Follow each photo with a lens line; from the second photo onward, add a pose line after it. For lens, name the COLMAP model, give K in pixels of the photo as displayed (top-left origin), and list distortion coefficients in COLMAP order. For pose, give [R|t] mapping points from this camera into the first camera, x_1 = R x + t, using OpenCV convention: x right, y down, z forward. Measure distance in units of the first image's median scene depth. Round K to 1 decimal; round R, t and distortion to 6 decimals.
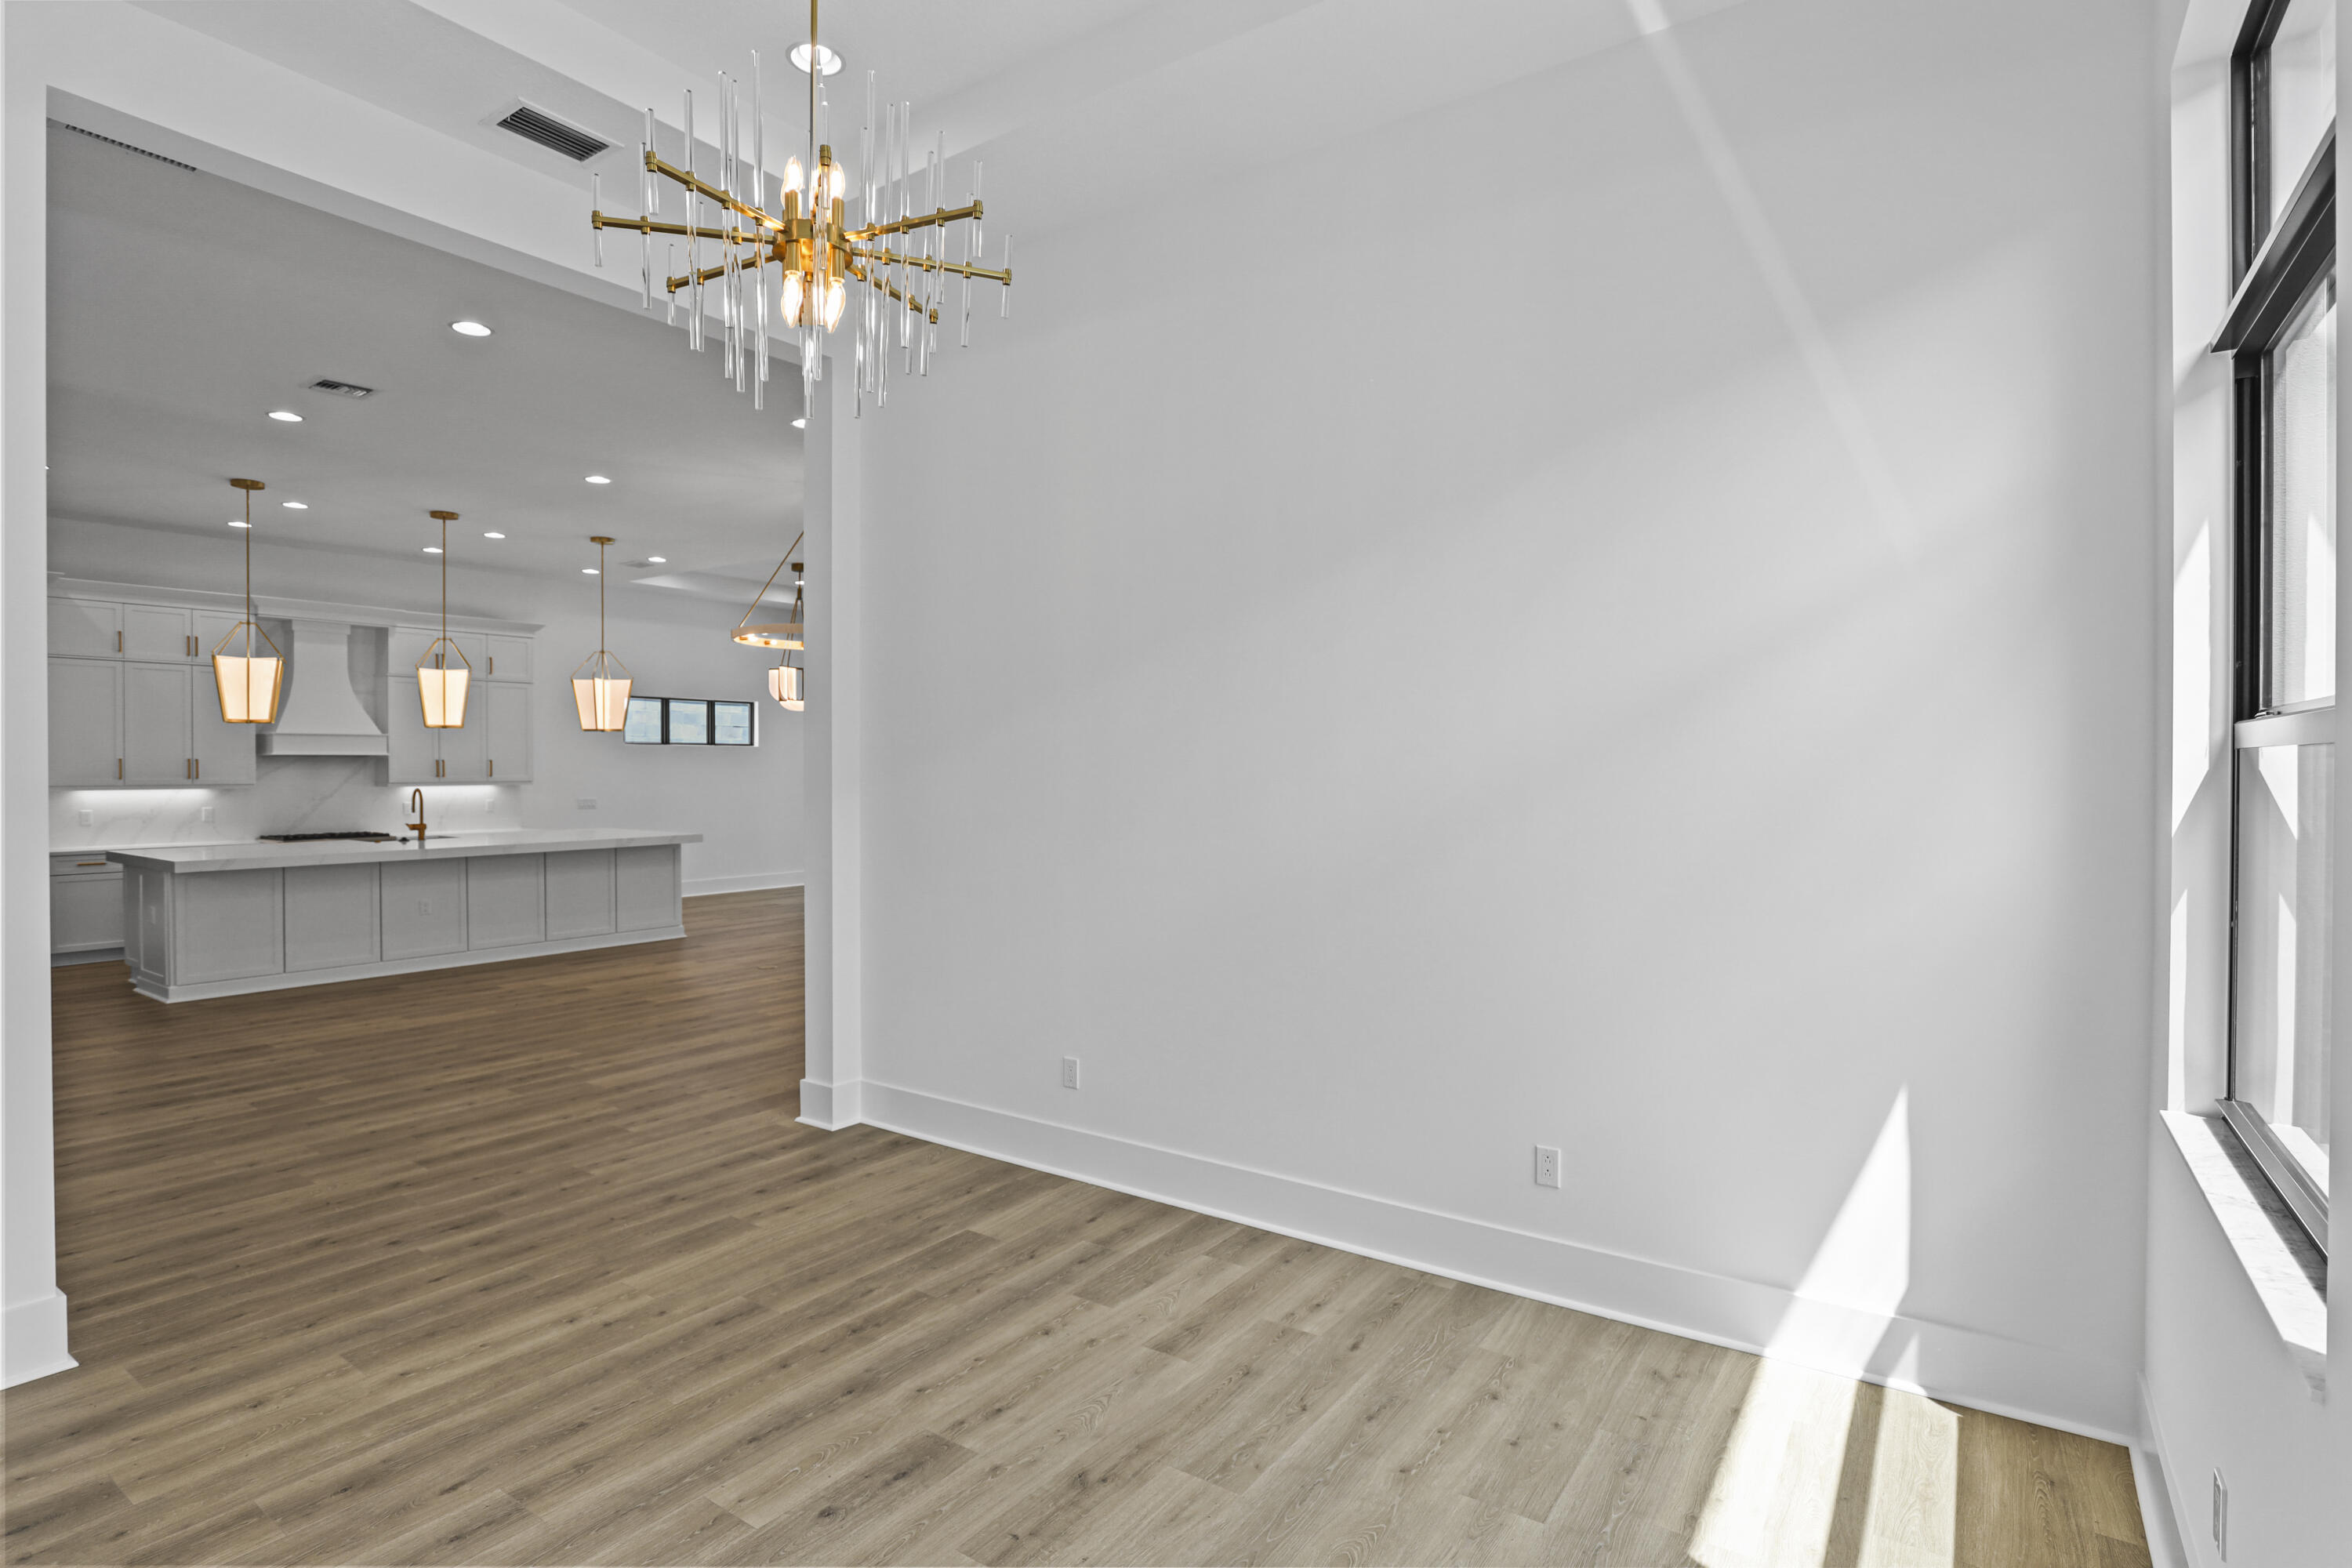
lens RADIAL K [[1163.0, 0, 1178.0], [0, 1163.0, 778.4], [0, 0, 1]] dist [-0.027002, 0.001595]
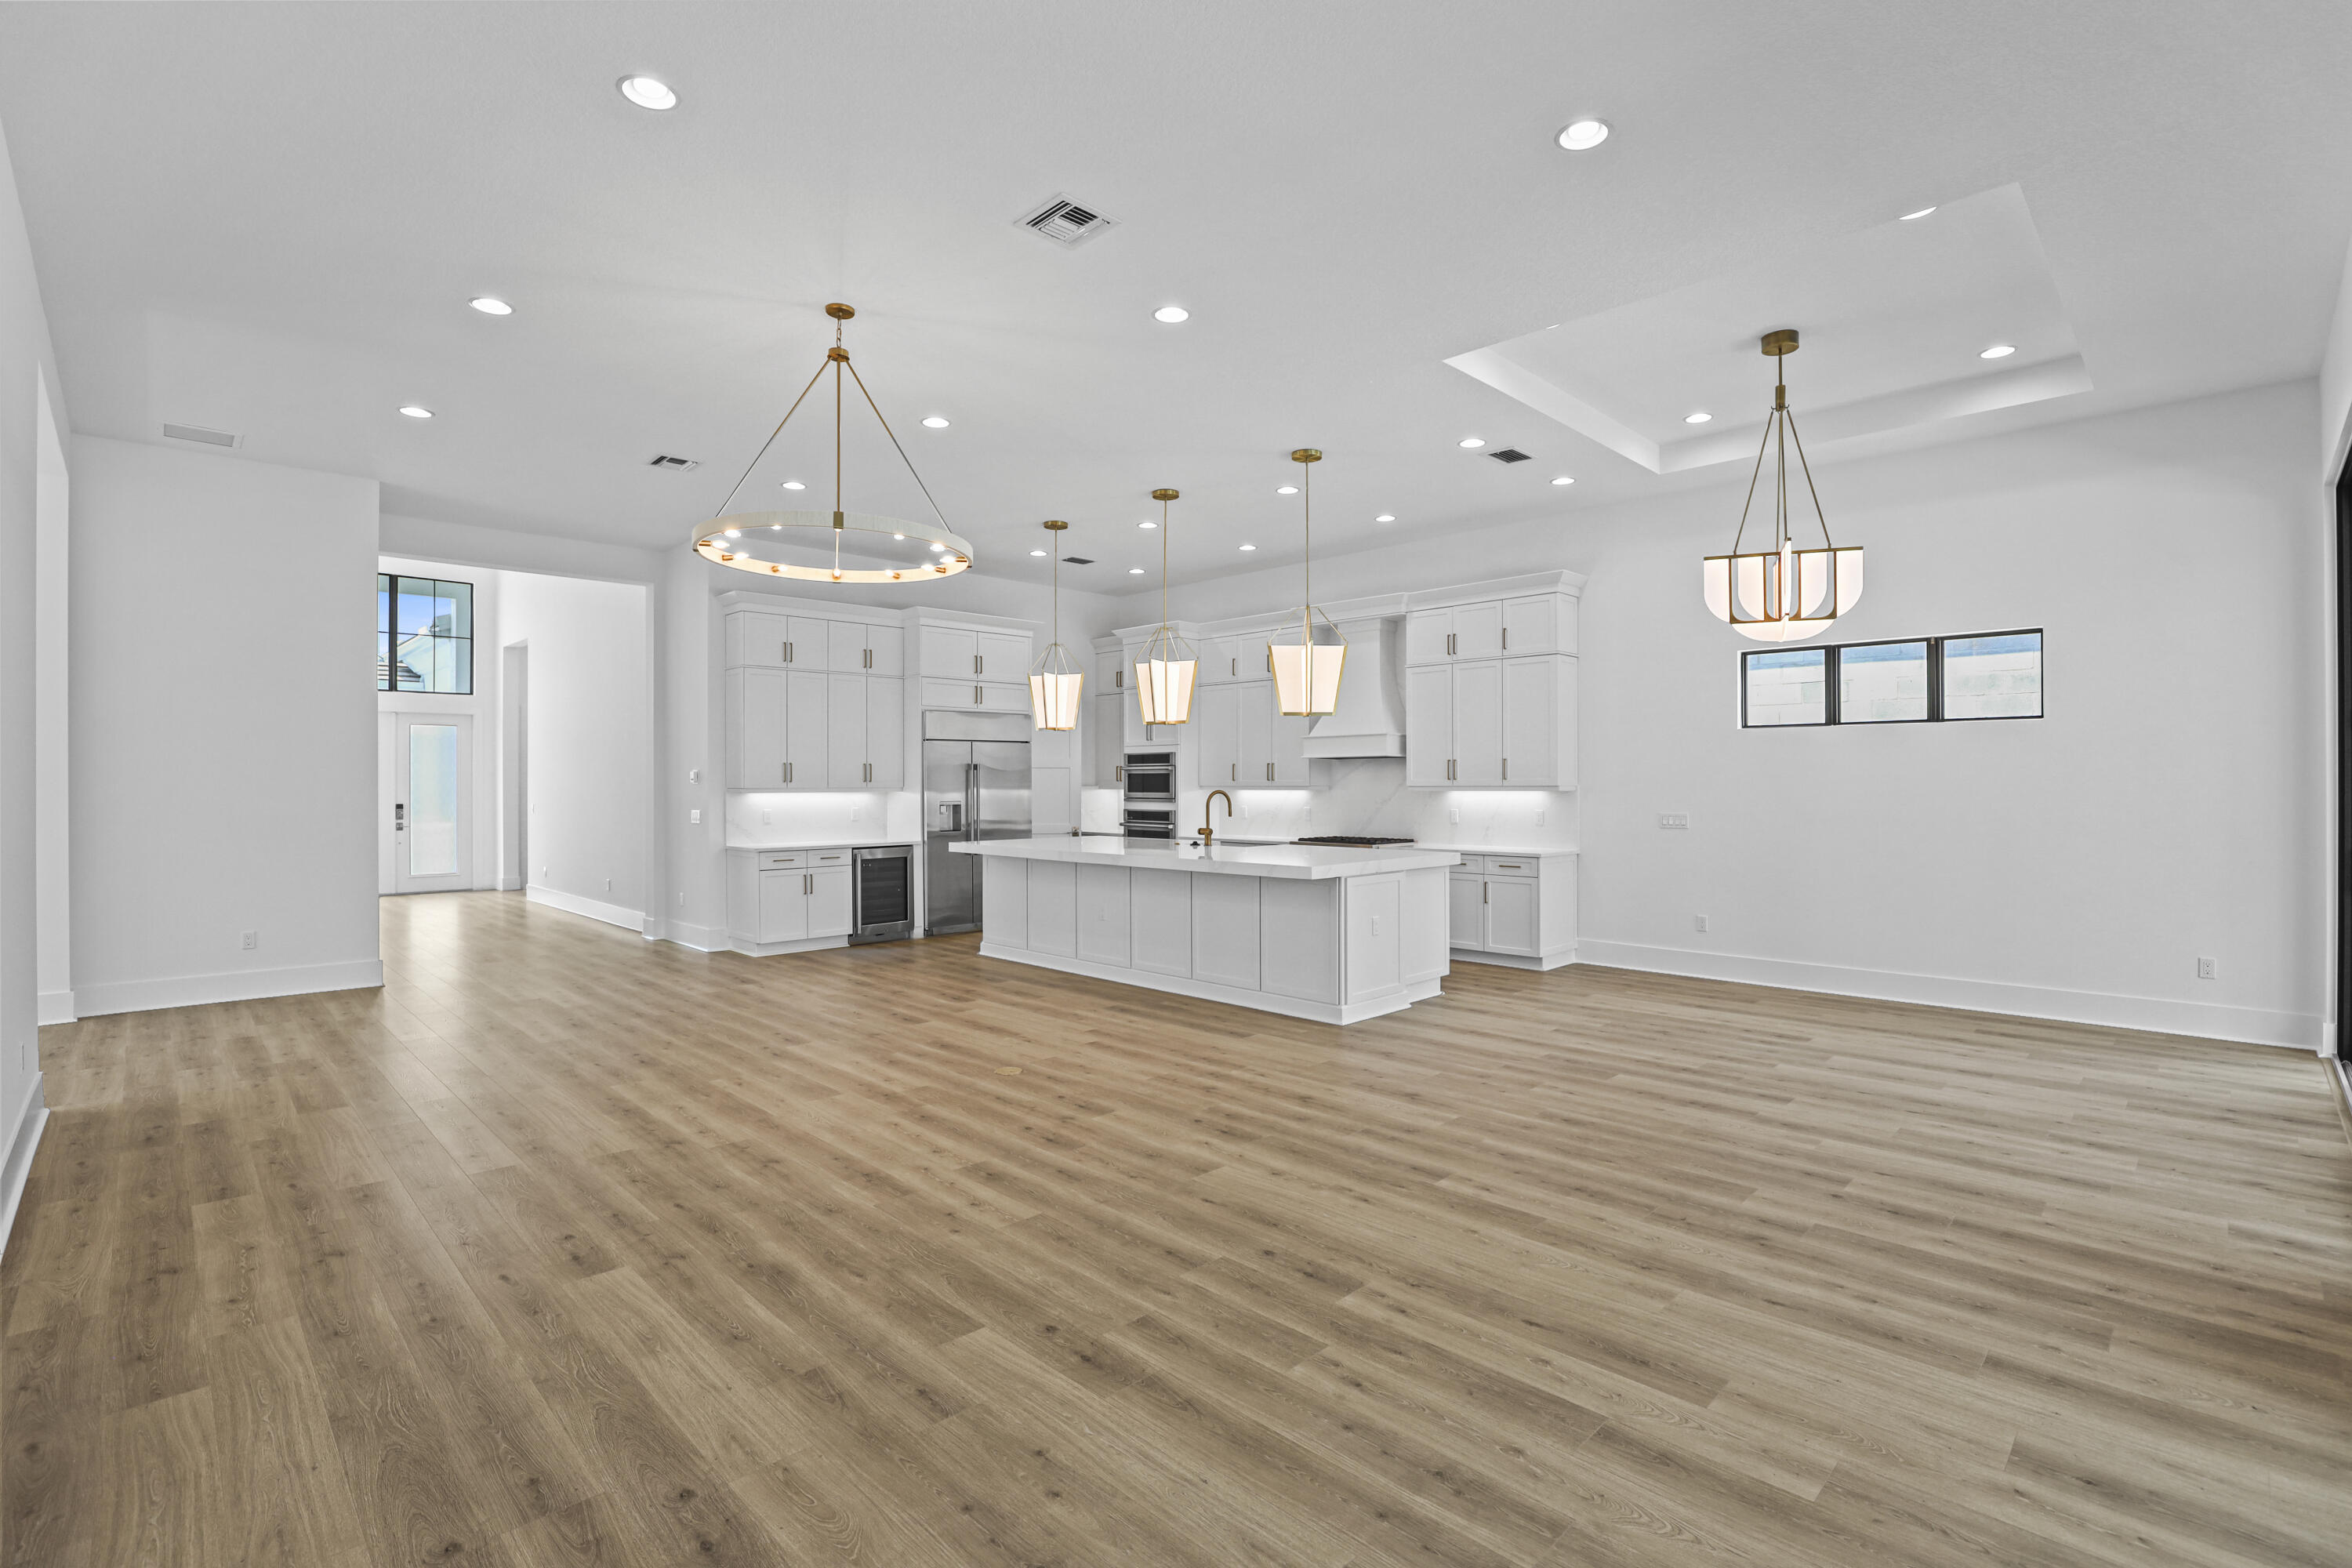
lens RADIAL K [[1077.6, 0, 1185.8], [0, 1077.6, 785.3], [0, 0, 1]] dist [-0.030316, 0.000933]
pose [[-0.177953, 0.003056, -0.984034, 0.192071], [-0.008735, 0.999951, 0.004685, 0.000431], [0.984000, 0.009429, -0.177918, 1.077402]]
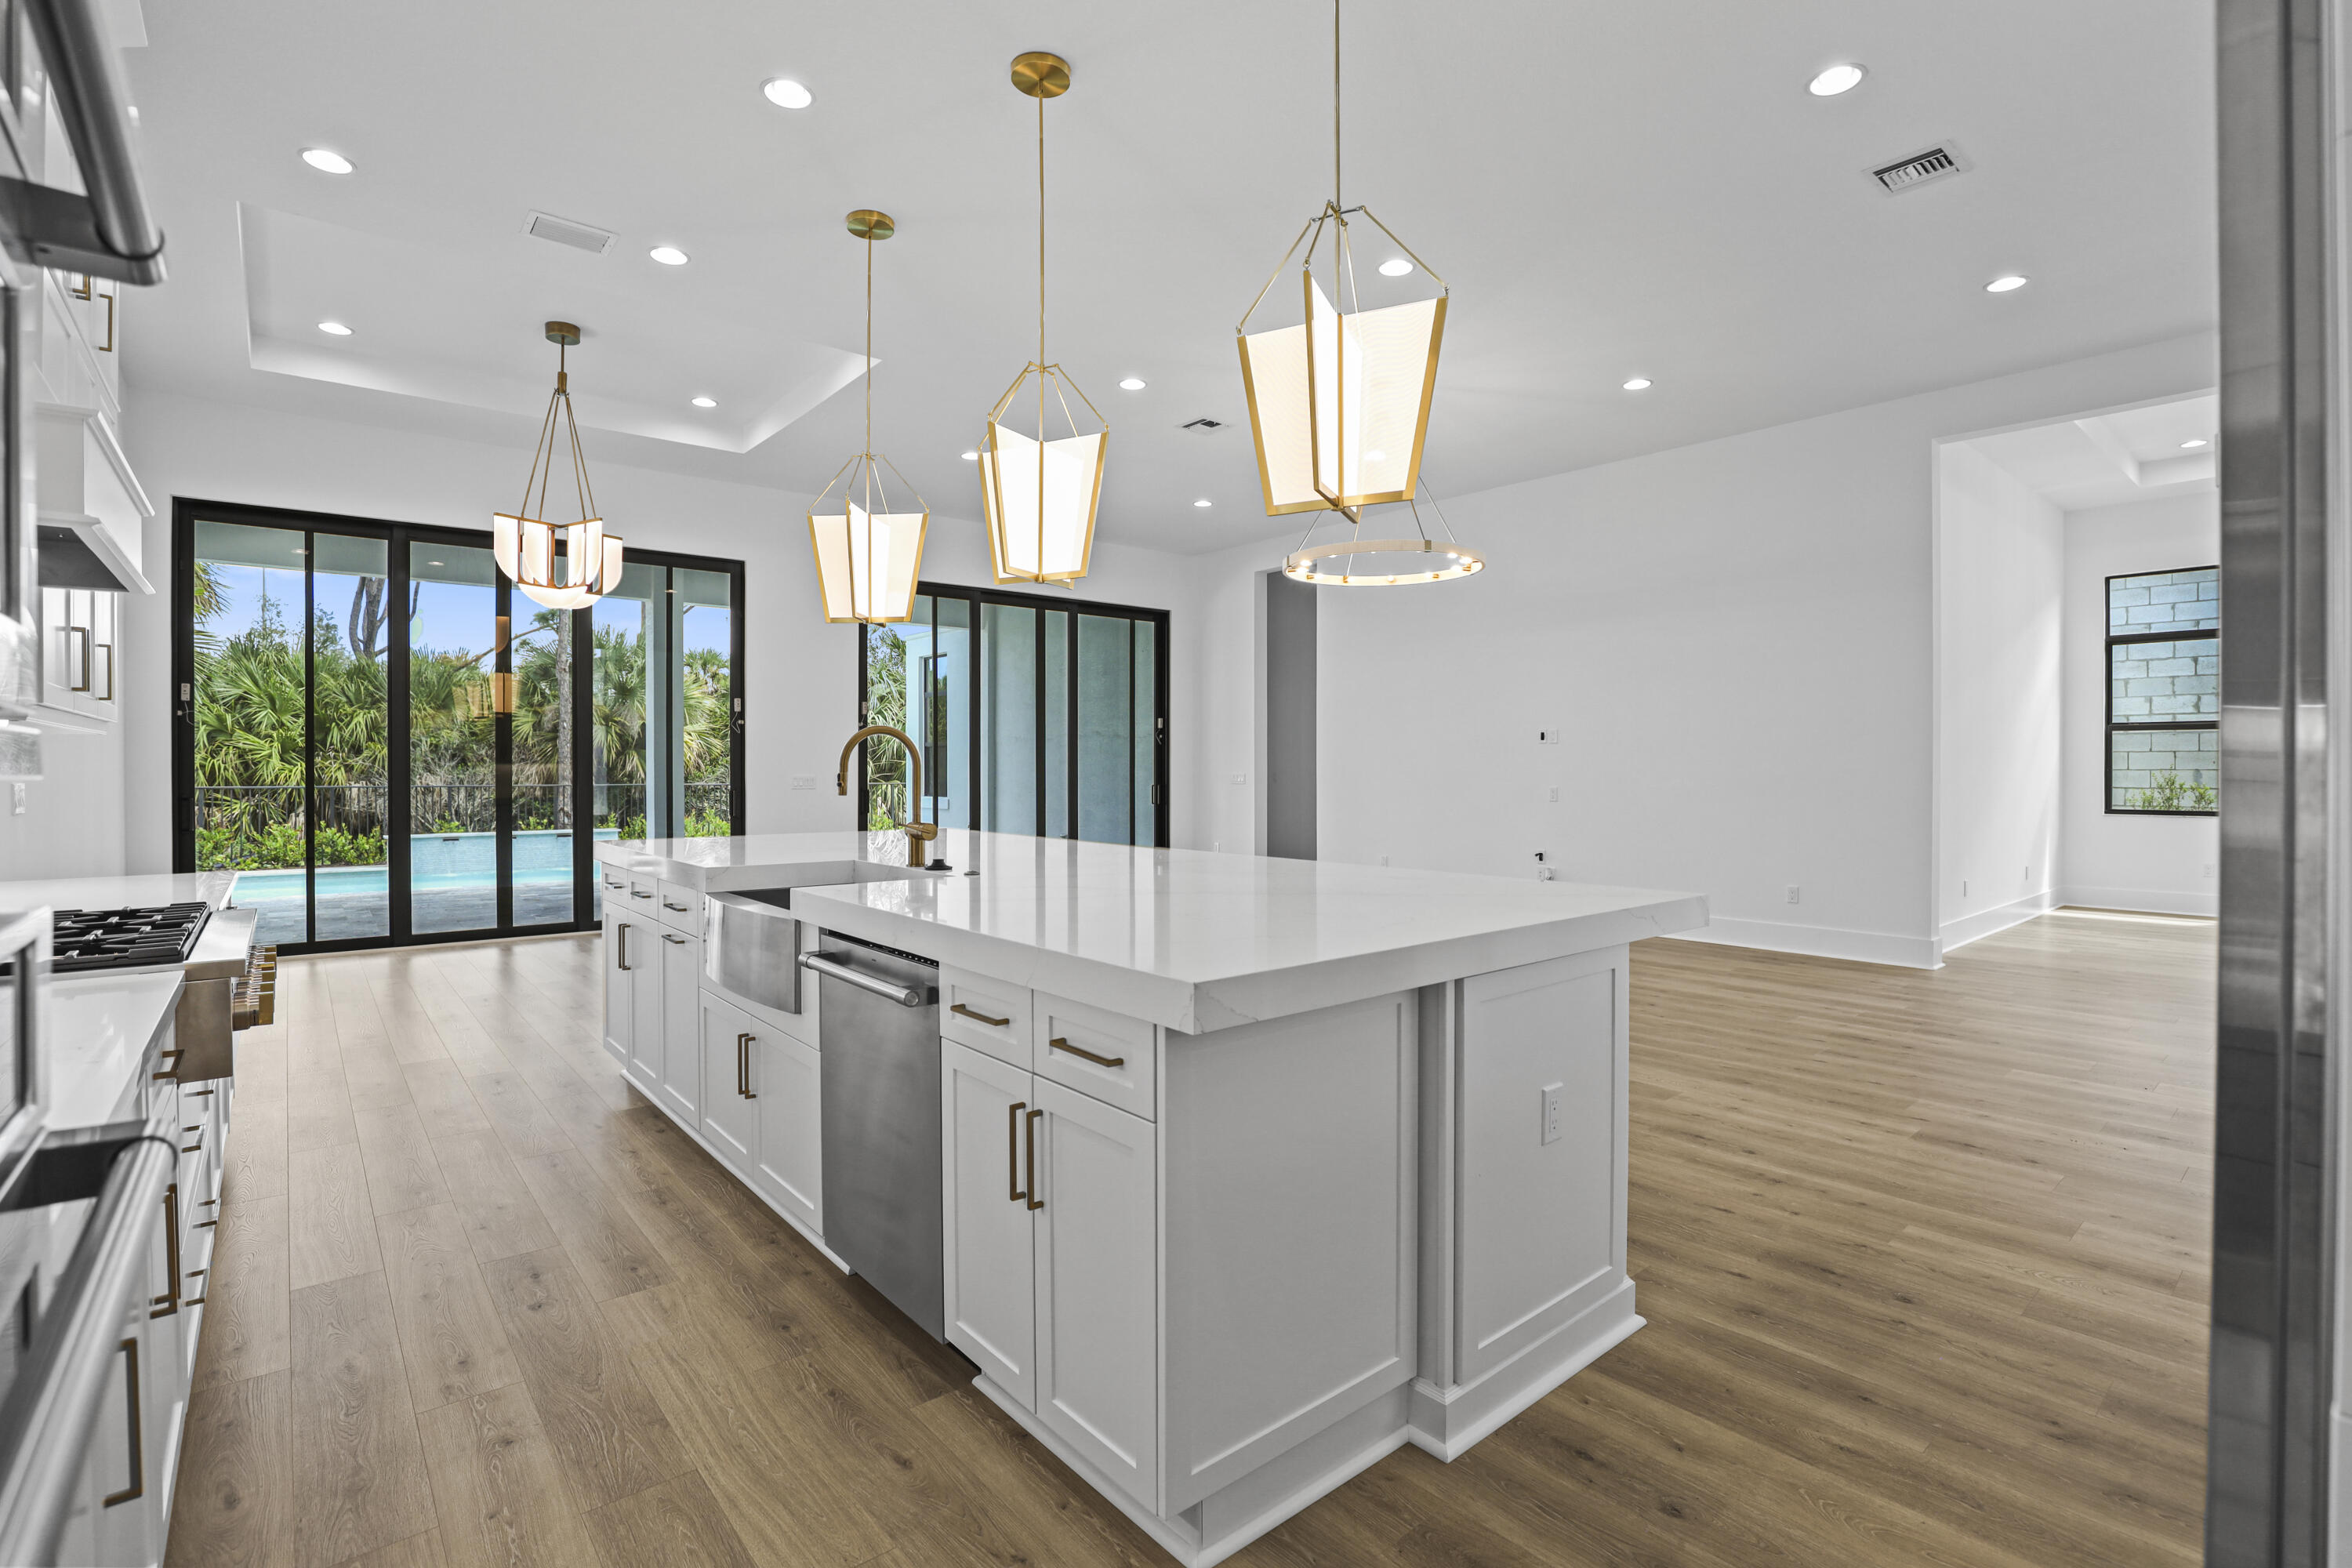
lens RADIAL K [[1077.6, 0, 1185.8], [0, 1077.6, 785.3], [0, 0, 1]] dist [-0.030316, 0.000933]
pose [[0.257573, -0.014663, 0.966147, -0.920104], [0.010985, 0.999865, 0.012246, 0.022159], [-0.966196, 0.007459, 0.257700, 0.783588]]
